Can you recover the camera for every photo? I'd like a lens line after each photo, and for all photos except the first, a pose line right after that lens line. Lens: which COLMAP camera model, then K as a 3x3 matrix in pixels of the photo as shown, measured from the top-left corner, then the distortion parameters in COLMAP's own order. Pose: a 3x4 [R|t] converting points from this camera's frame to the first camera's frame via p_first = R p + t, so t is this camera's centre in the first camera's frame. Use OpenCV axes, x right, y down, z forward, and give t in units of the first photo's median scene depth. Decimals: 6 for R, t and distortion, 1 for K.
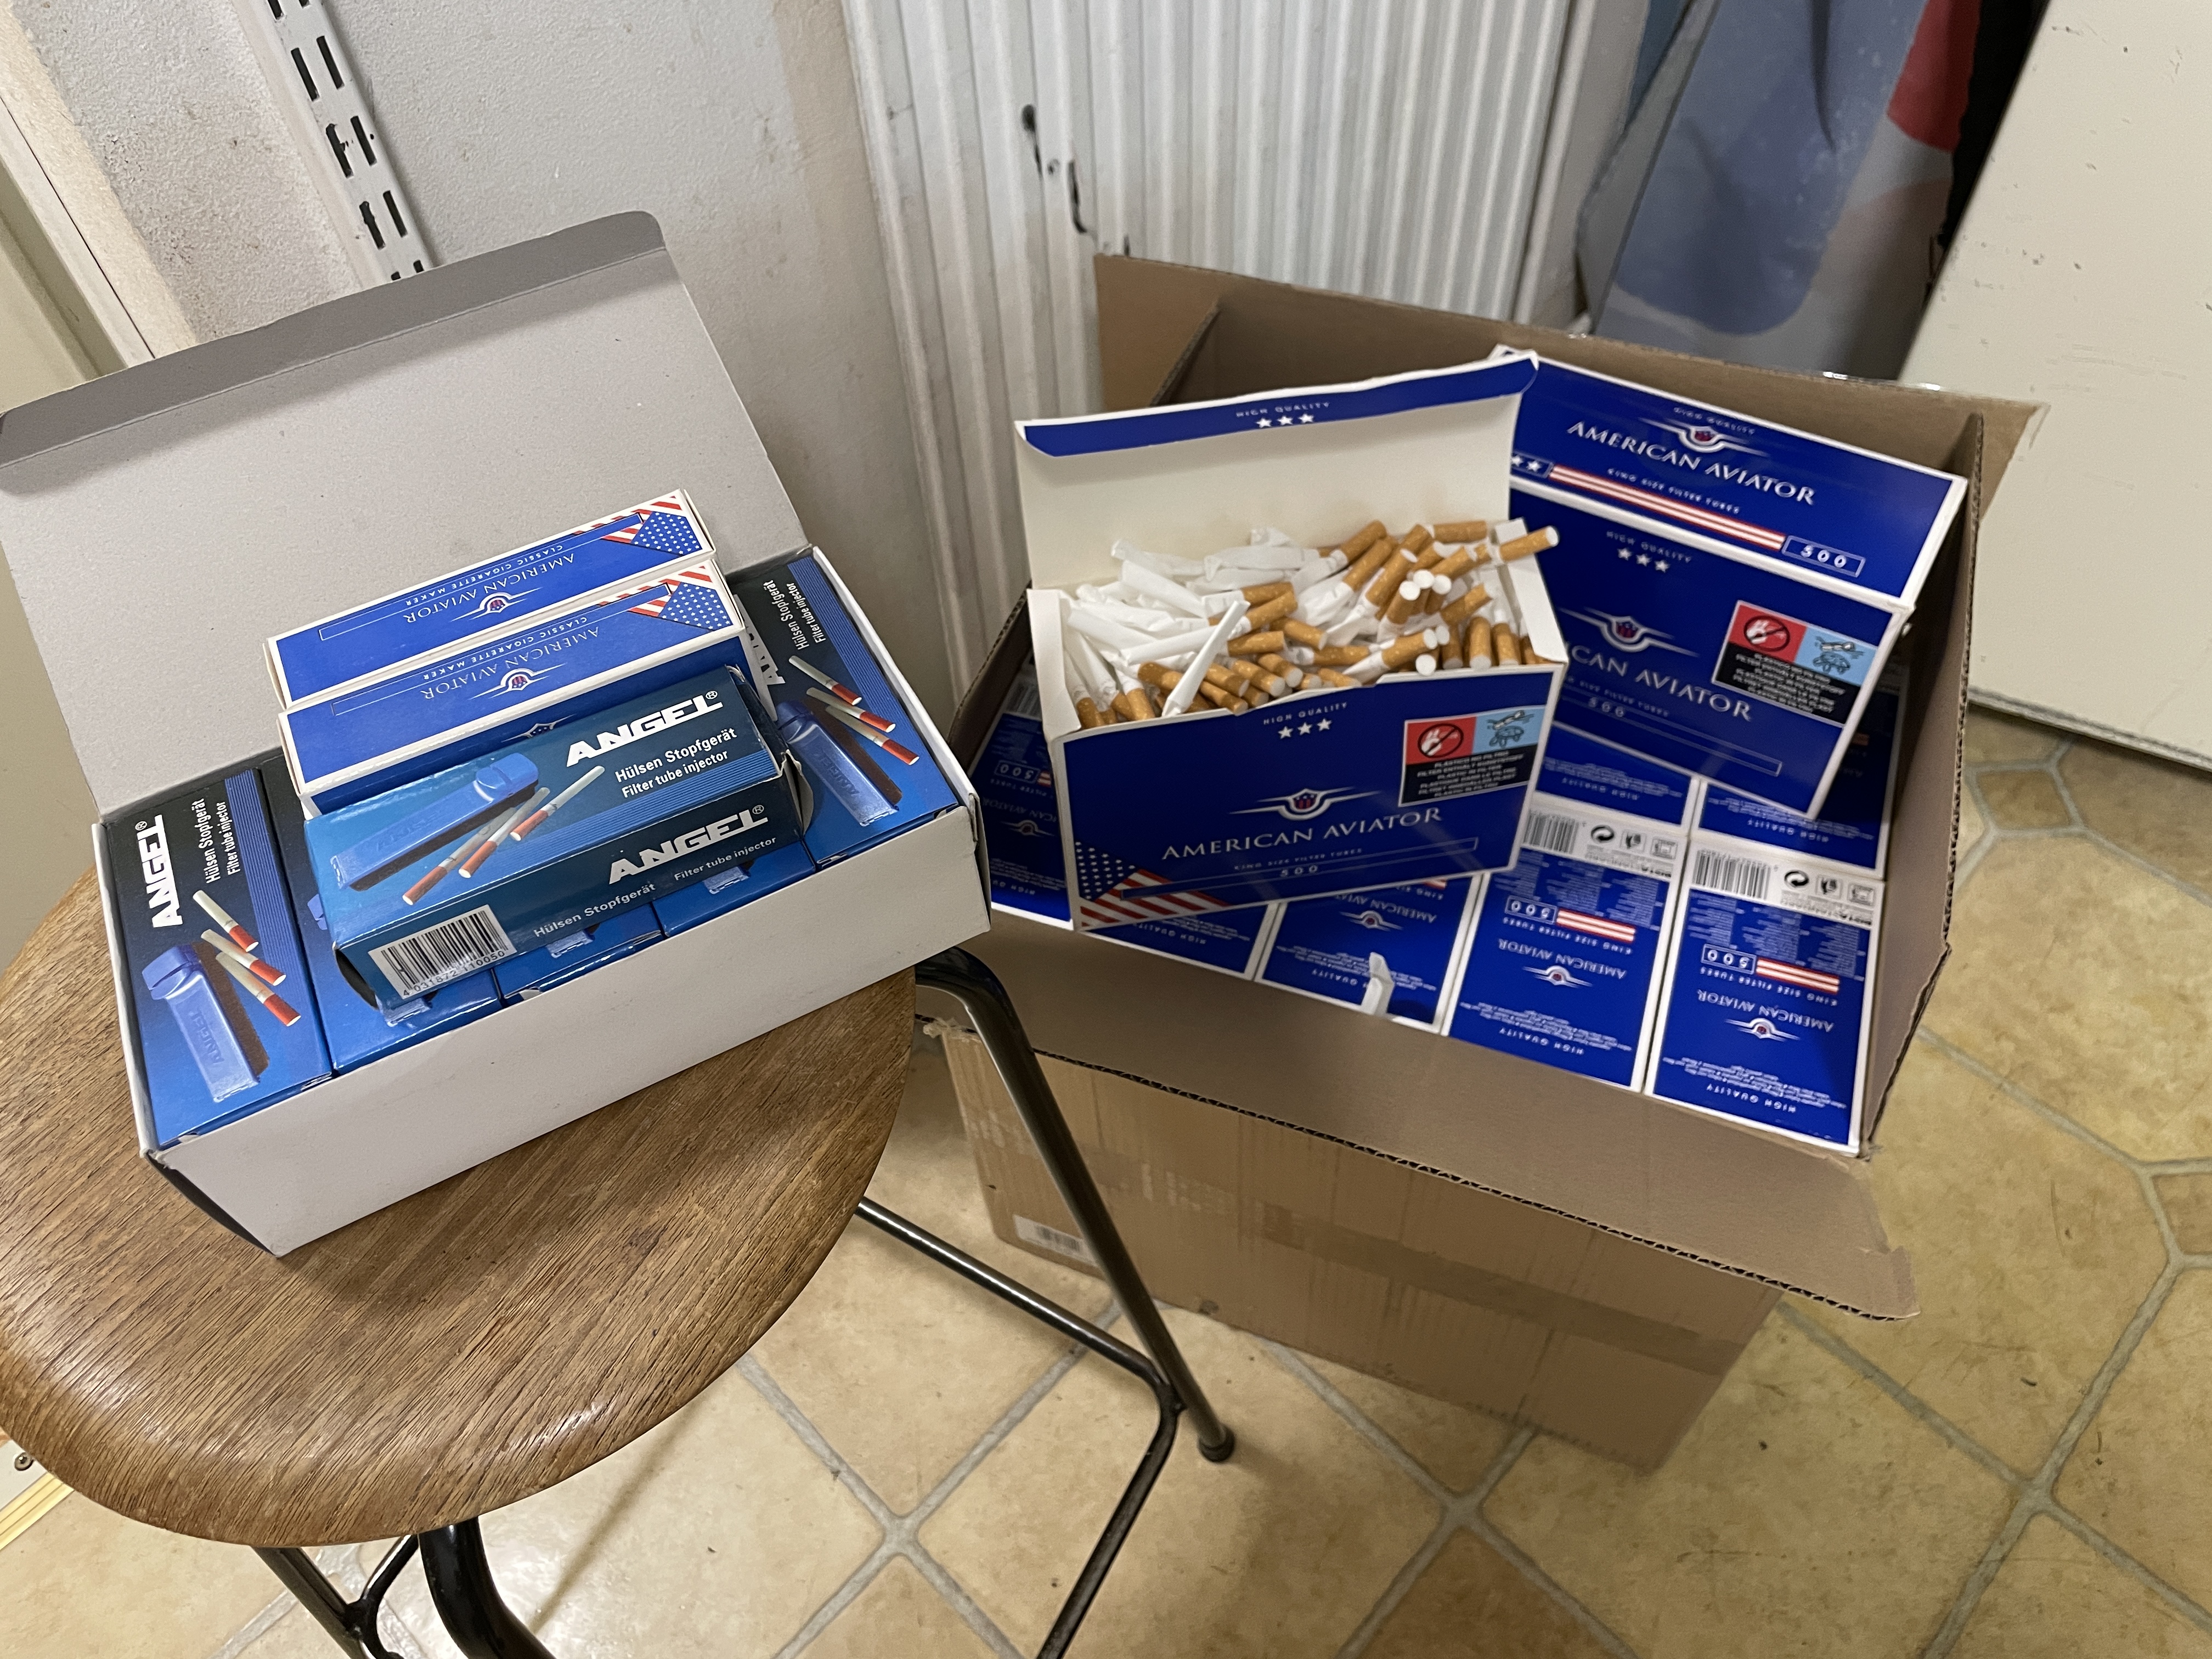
lens RADIAL K [[1696.4, 0, 1076.4], [0, 1696.4, 790.6], [0, 0, 1]] dist [0.080534, -0.116989]
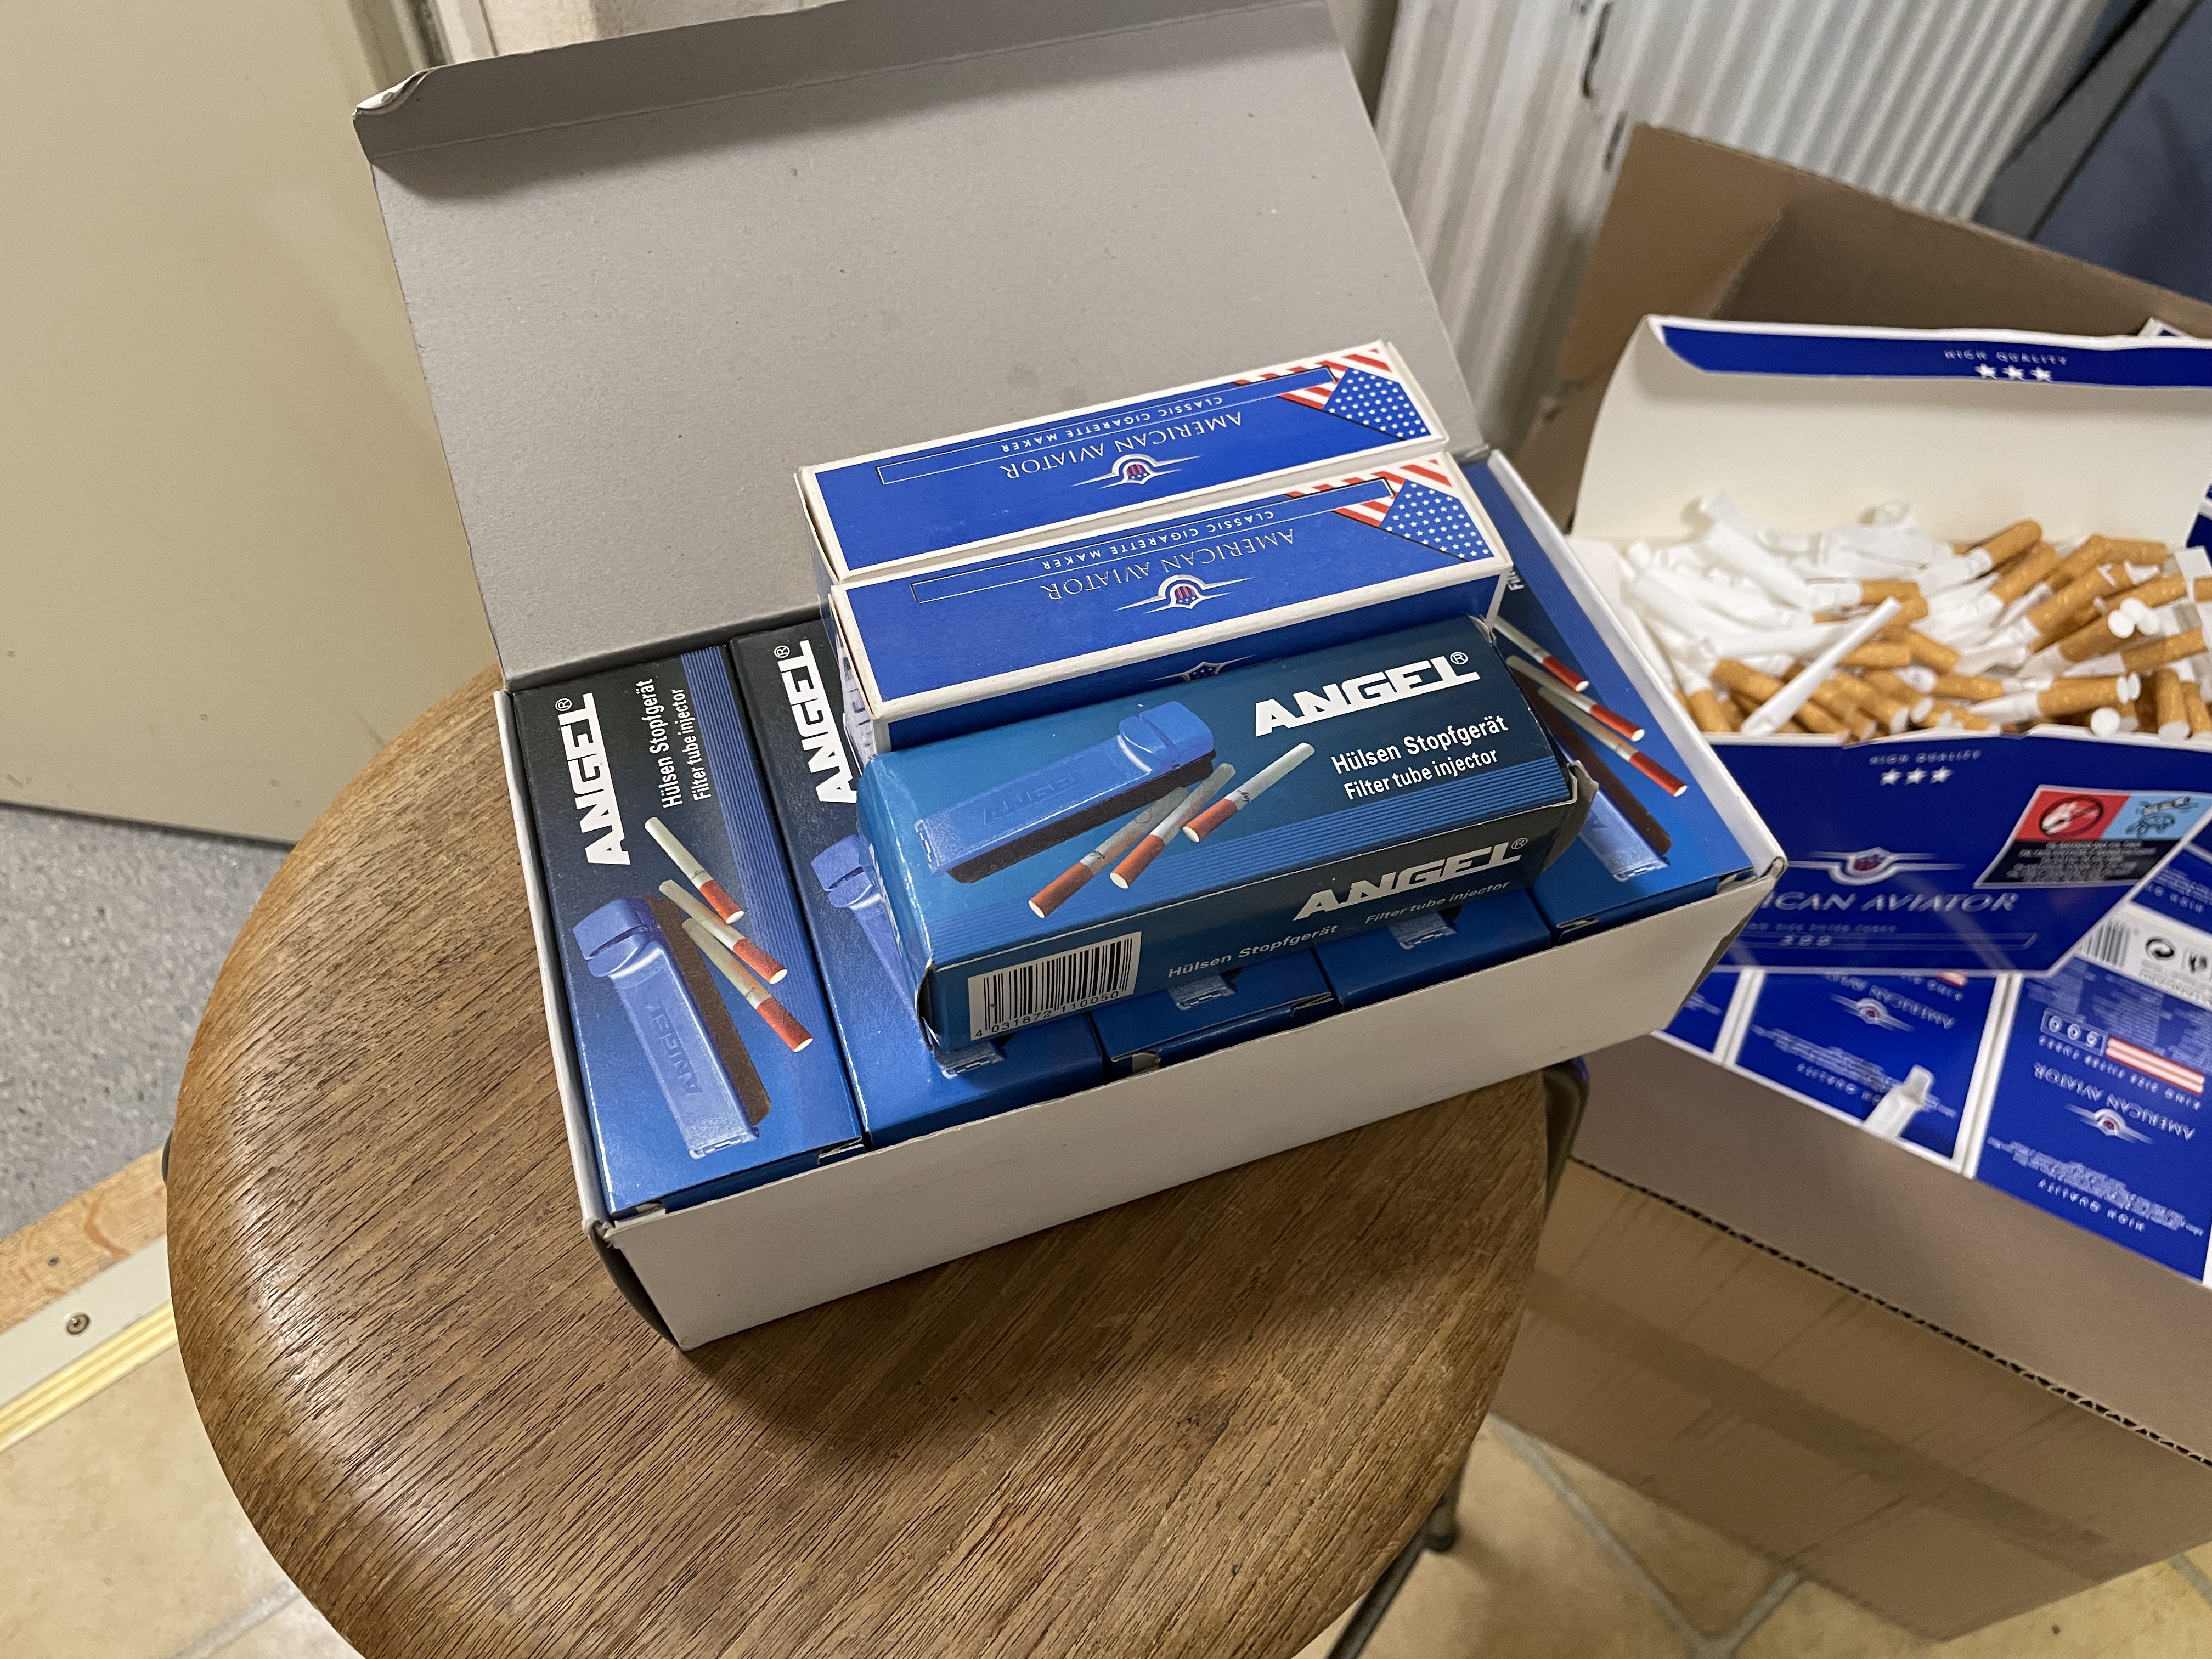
lens RADIAL K [[1686.2, 0, 1068.5], [0, 1686.2, 798.5], [0, 0, 1]] dist [0.091633, -0.131266]
pose [[0.987016, 0.160625, -0.000205, -0.228820], [-0.160324, 0.985245, 0.059901, -0.011040], [0.009824, -0.059090, 0.998204, 0.213182]]
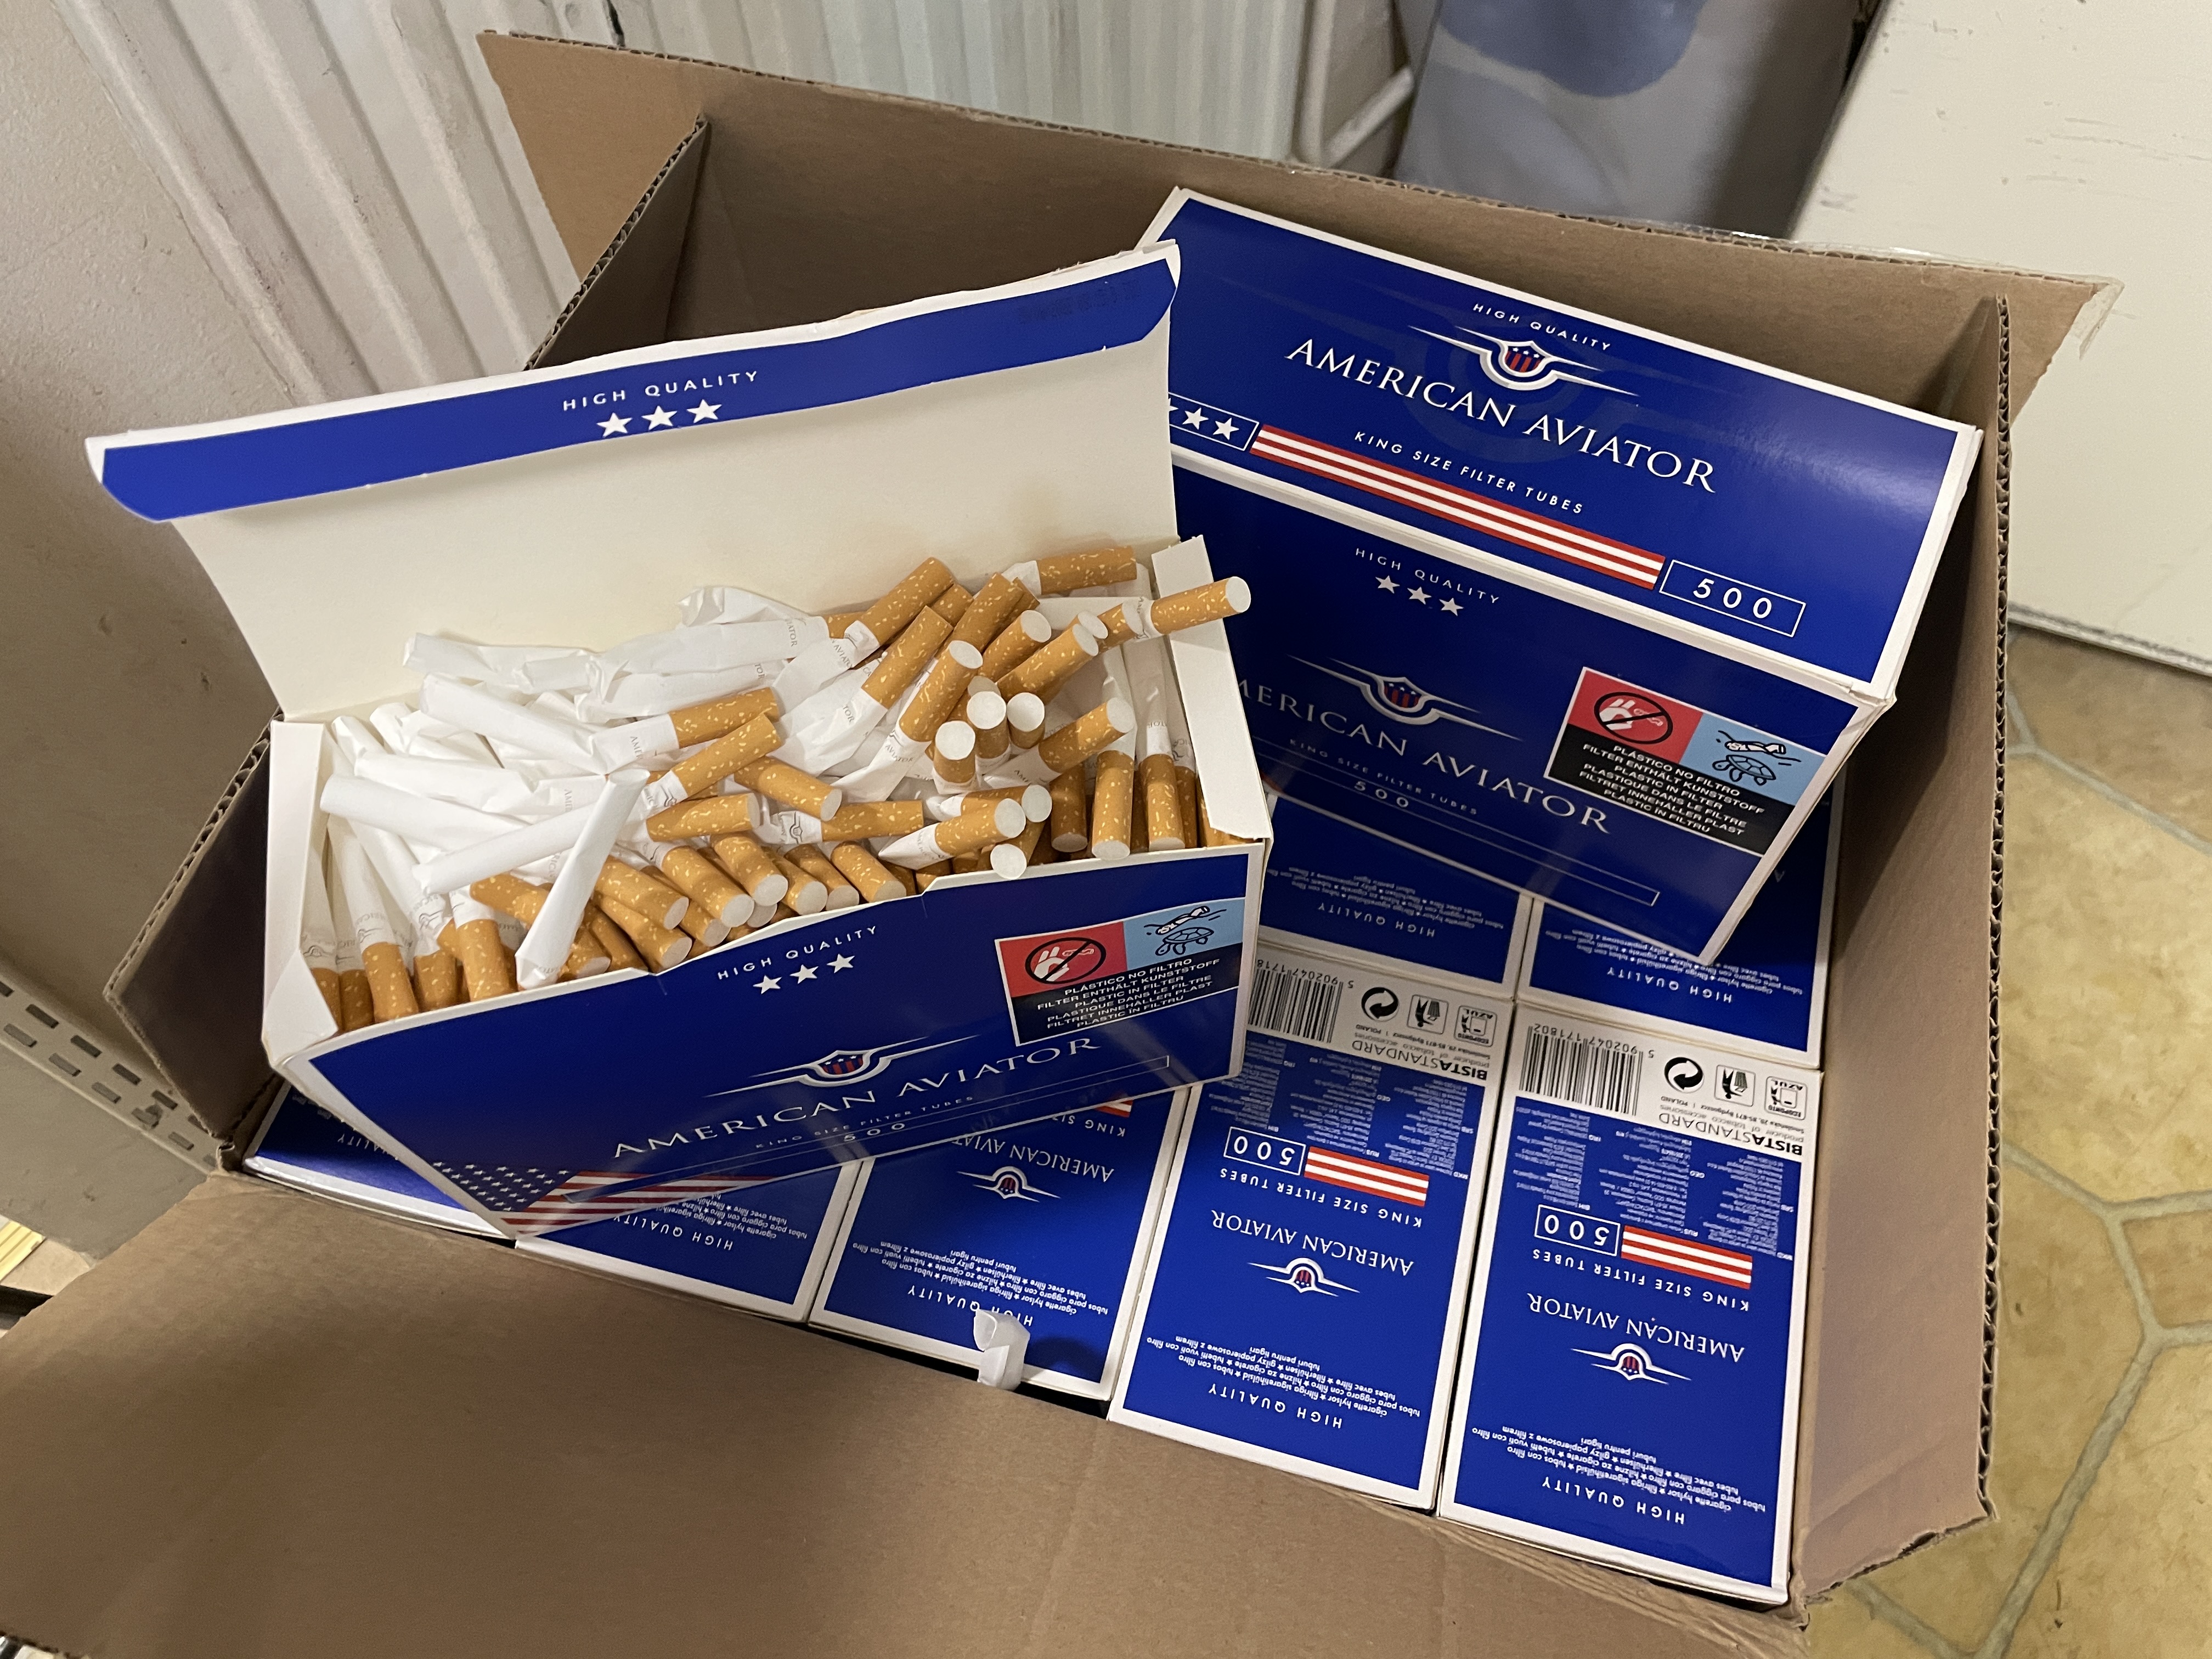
lens RADIAL K [[1668.7, 0, 1099.9], [0, 1668.7, 798.6], [0, 0, 1]] dist [0.085003, -0.121415]
pose [[0.995841, -0.062687, 0.066113, 0.186344], [0.052188, 0.987300, 0.150048, -0.157583], [-0.074680, -0.145974, 0.986466, 0.454617]]
